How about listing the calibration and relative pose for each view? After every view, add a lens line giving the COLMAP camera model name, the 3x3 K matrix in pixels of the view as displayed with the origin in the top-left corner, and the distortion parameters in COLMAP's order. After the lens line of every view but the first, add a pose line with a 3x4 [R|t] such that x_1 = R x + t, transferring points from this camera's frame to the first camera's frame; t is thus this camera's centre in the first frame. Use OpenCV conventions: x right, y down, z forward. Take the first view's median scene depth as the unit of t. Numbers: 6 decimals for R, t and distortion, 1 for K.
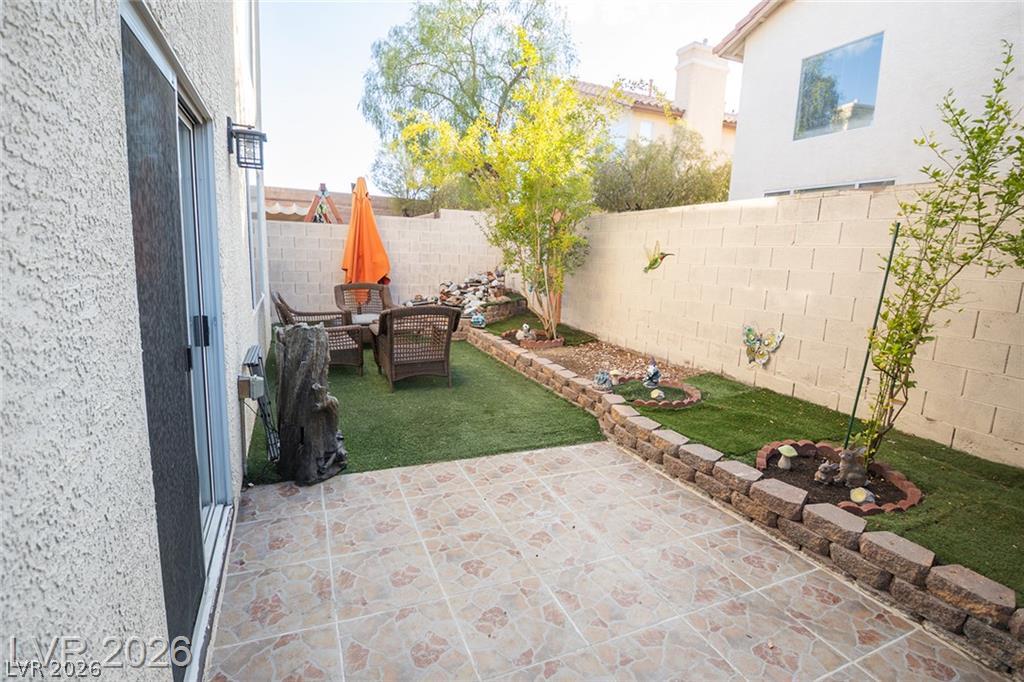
lens RADIAL K [[481.7, 0, 512.0], [0, 481.7, 341.0], [0, 0, 1]] dist [0.024774, -0.000958]
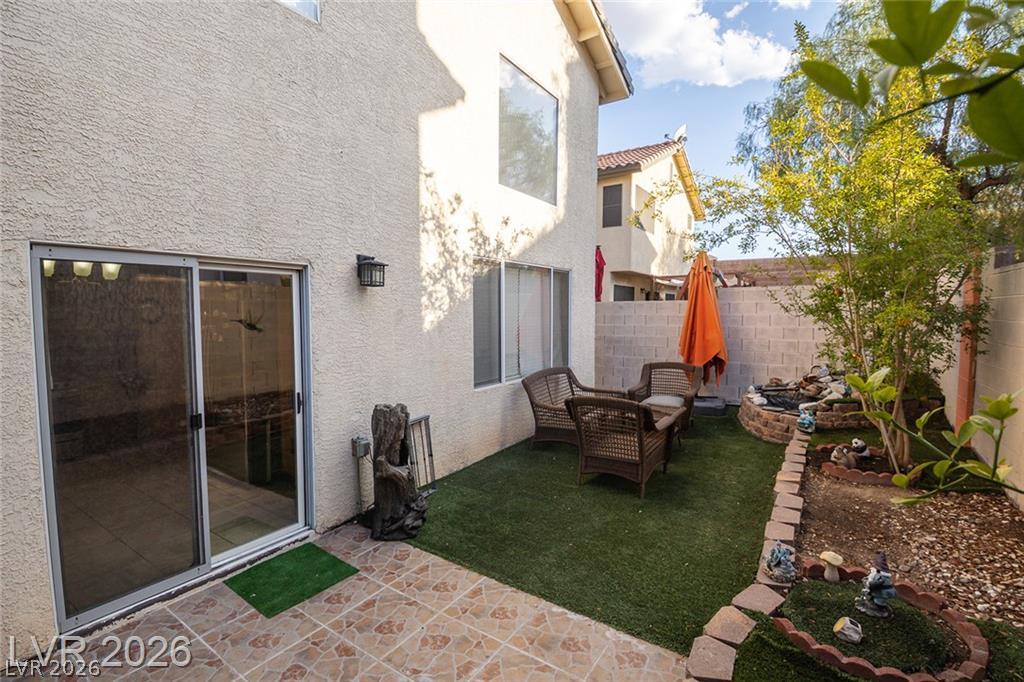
lens RADIAL K [[475.4, 0, 512.0], [0, 475.4, 341.0], [0, 0, 1]] dist [0.011880, -0.025819]
pose [[0.540911, 0.019249, -0.840860, 0.361551], [-0.128112, 0.989958, -0.059750, -0.078433], [0.831266, 0.140044, 0.537945, 0.280964]]
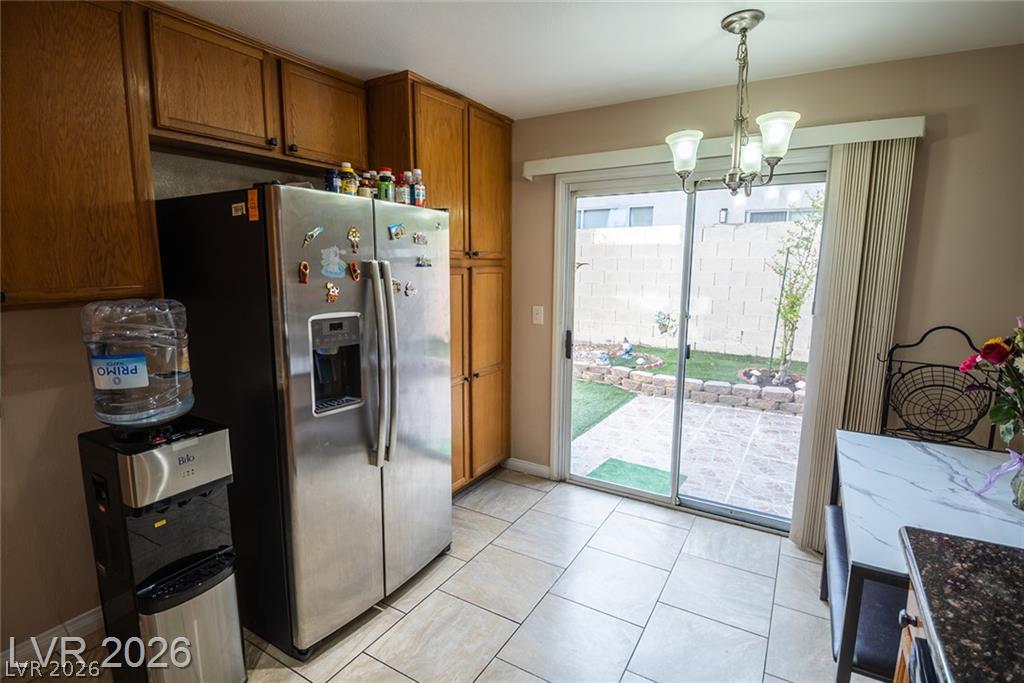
lens RADIAL K [[481.7, 0, 512.0], [0, 481.7, 341.5], [0, 0, 1]] dist [0.024774, -0.000958]
pose [[0.818975, -0.124307, 0.560203, -0.576646], [0.128690, 0.991175, 0.031803, -0.030948], [-0.559213, 0.046047, 0.827744, 0.003943]]
